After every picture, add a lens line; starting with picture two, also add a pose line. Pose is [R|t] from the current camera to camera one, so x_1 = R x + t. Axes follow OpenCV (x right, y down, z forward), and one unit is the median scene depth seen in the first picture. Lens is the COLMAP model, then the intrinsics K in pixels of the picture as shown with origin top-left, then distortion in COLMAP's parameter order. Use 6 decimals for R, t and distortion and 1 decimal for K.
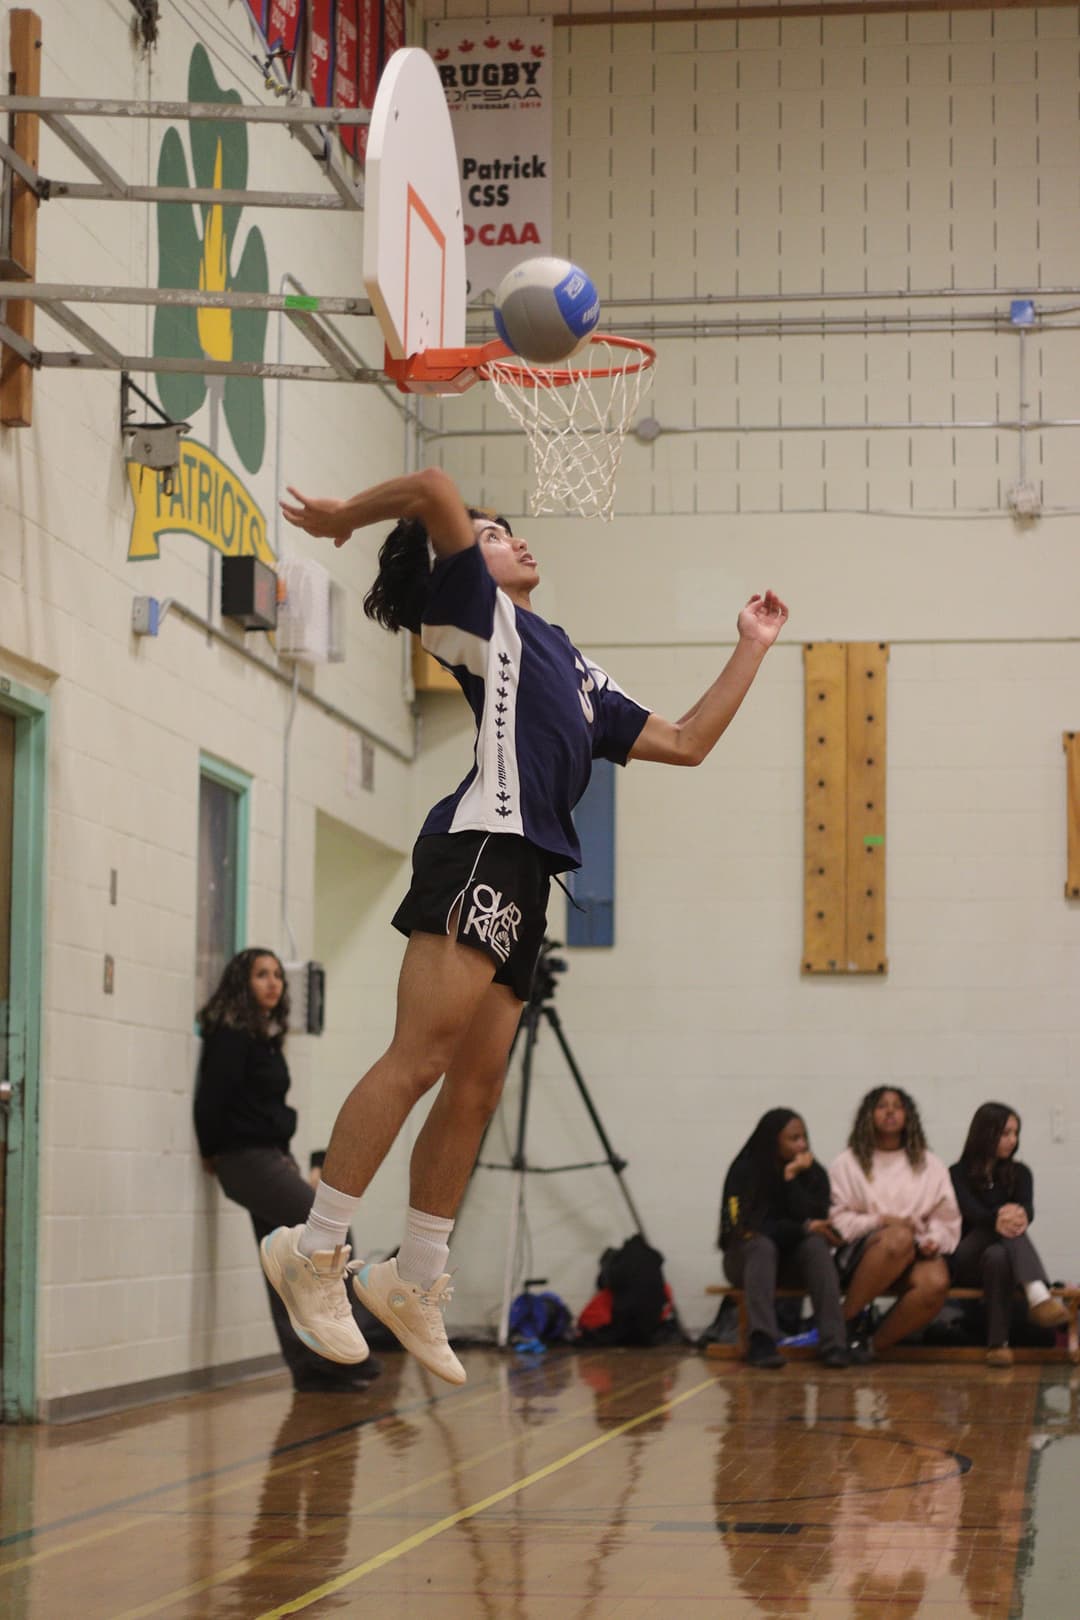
lens RADIAL K [[3766.9, 0, 541.3], [0, 3766.9, 810.4], [0, 0, 1]] dist [-0.050082, 0.000000]
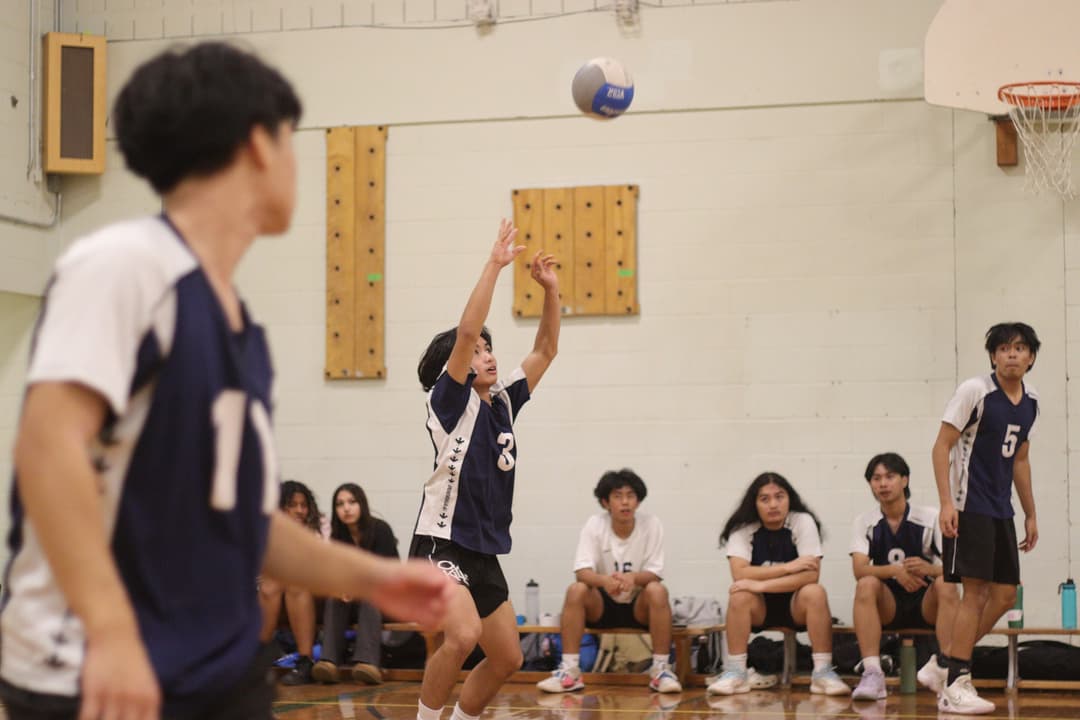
lens RADIAL K [[2511.3, 0, 538.6], [0, 2511.3, 360.5], [0, 0, 1]] dist [-0.050082, 0.000000]
pose [[0.984920, -0.018956, -0.171971, 0.293591], [0.026348, 0.998820, 0.040805, 0.002787], [0.170995, -0.044720, 0.984257, 0.148573]]
